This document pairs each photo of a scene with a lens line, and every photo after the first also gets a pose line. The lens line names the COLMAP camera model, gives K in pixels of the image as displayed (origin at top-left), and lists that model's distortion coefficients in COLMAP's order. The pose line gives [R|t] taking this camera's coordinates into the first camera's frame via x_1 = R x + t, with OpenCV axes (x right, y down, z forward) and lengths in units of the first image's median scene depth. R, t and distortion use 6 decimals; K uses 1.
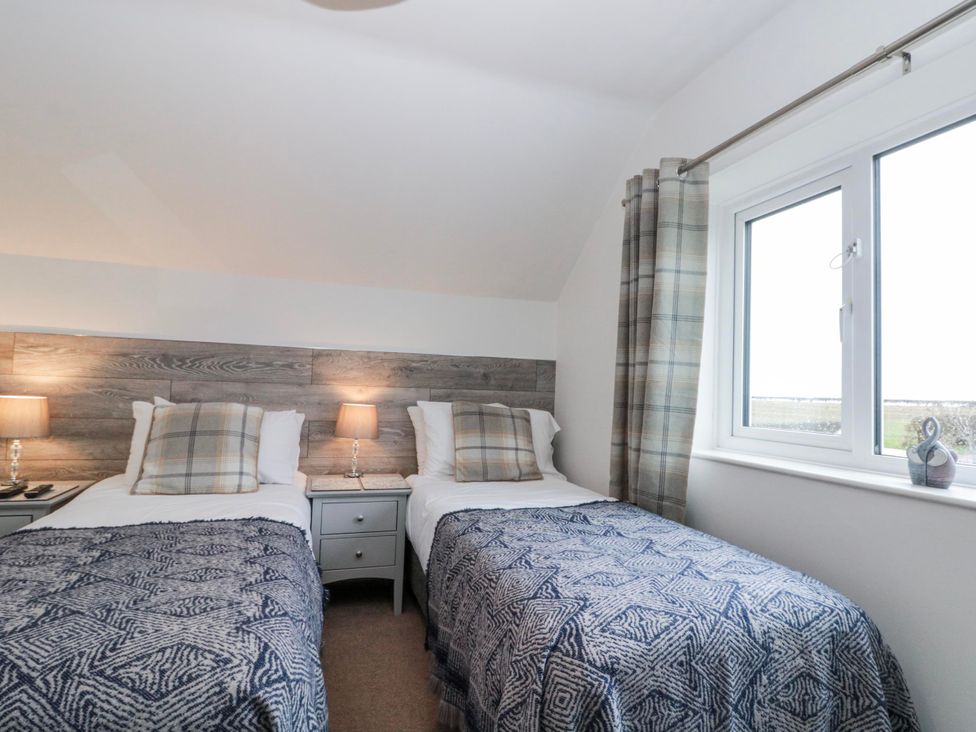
lens RADIAL K [[507.5, 0, 488.4], [0, 507.5, 365.9], [0, 0, 1]] dist [-0.001824, -0.012486]
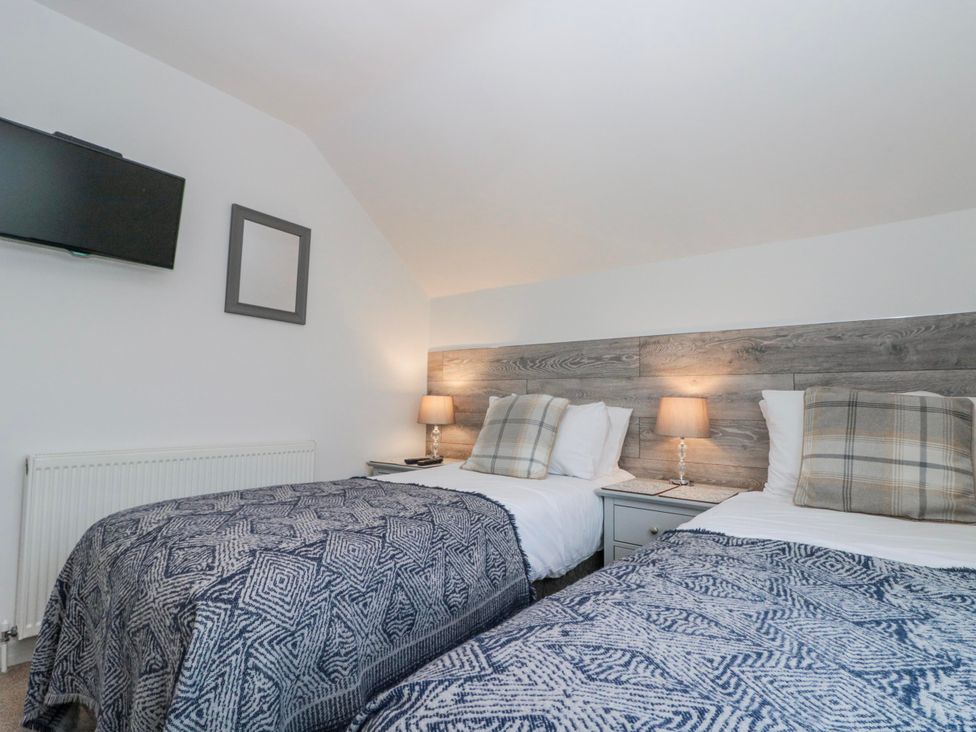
lens RADIAL K [[507.5, 0, 487.9], [0, 507.5, 367.5], [0, 0, 1]] dist [-0.001824, -0.012486]
pose [[0.546981, -0.084051, -0.832915, 0.268747], [0.041108, 0.996443, -0.073557, 0.078815], [0.836135, 0.005994, 0.548491, 0.292393]]
